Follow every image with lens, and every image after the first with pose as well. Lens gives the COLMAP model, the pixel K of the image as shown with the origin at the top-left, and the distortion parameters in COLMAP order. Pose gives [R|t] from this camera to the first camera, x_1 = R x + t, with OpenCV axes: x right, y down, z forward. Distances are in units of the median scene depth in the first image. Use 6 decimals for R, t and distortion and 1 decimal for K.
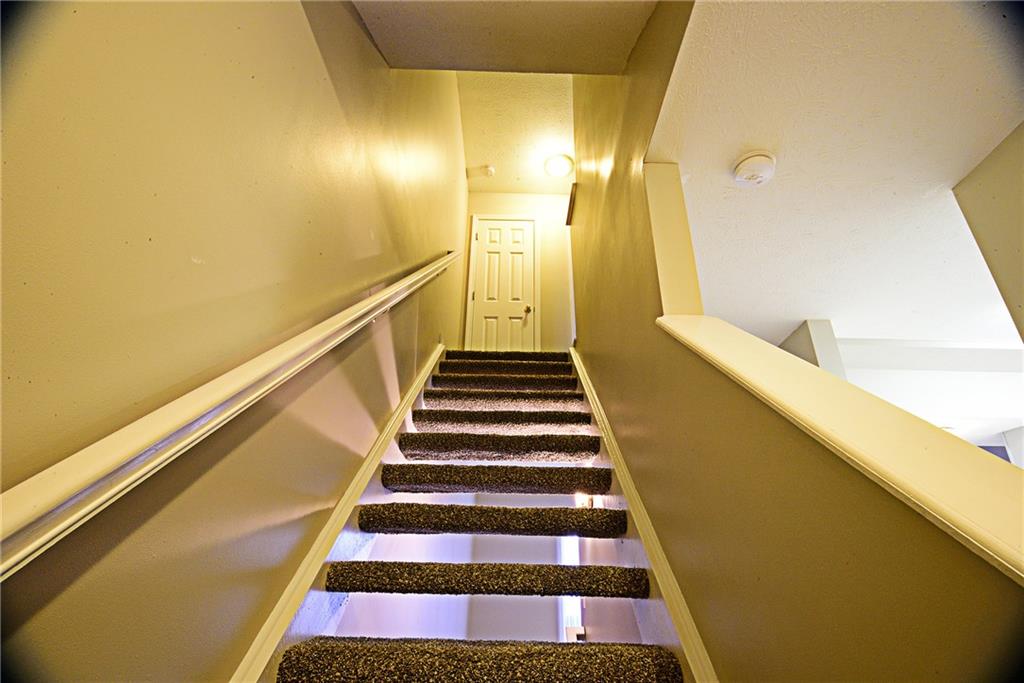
lens RADIAL K [[502.9, 0, 515.2], [0, 502.9, 348.9], [0, 0, 1]] dist [0.022002, -0.021750]
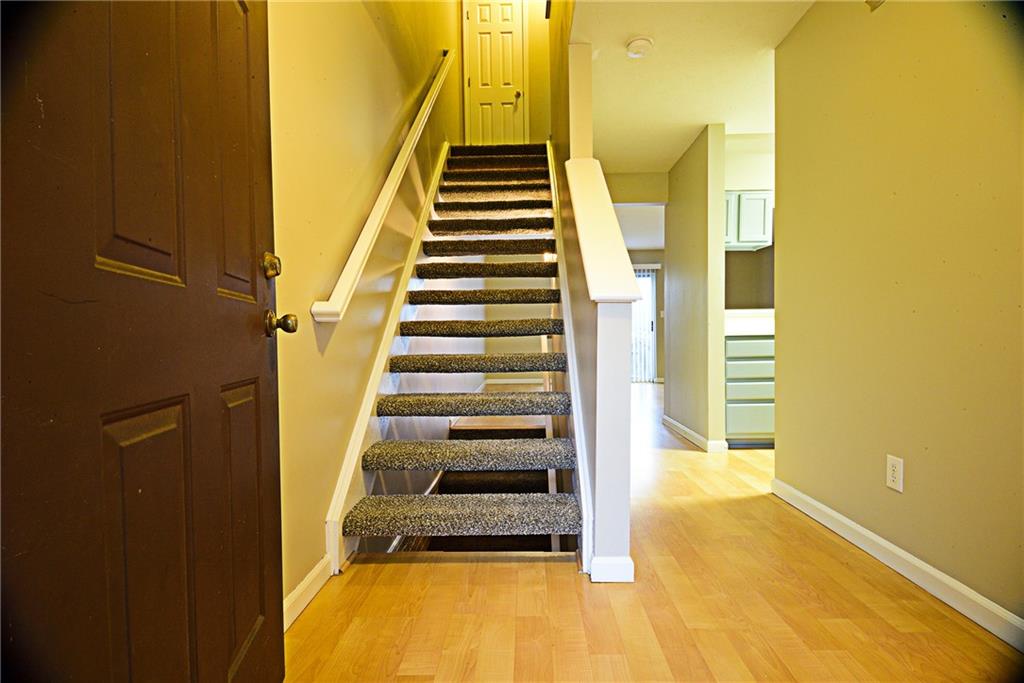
lens RADIAL K [[502.9, 0, 515.2], [0, 502.9, 348.9], [0, 0, 1]] dist [0.022002, -0.021750]
pose [[0.999058, -0.029470, -0.031852, 0.076036], [0.040729, 0.890102, 0.453938, -0.167074], [0.014974, -0.454808, 0.890464, -0.545962]]
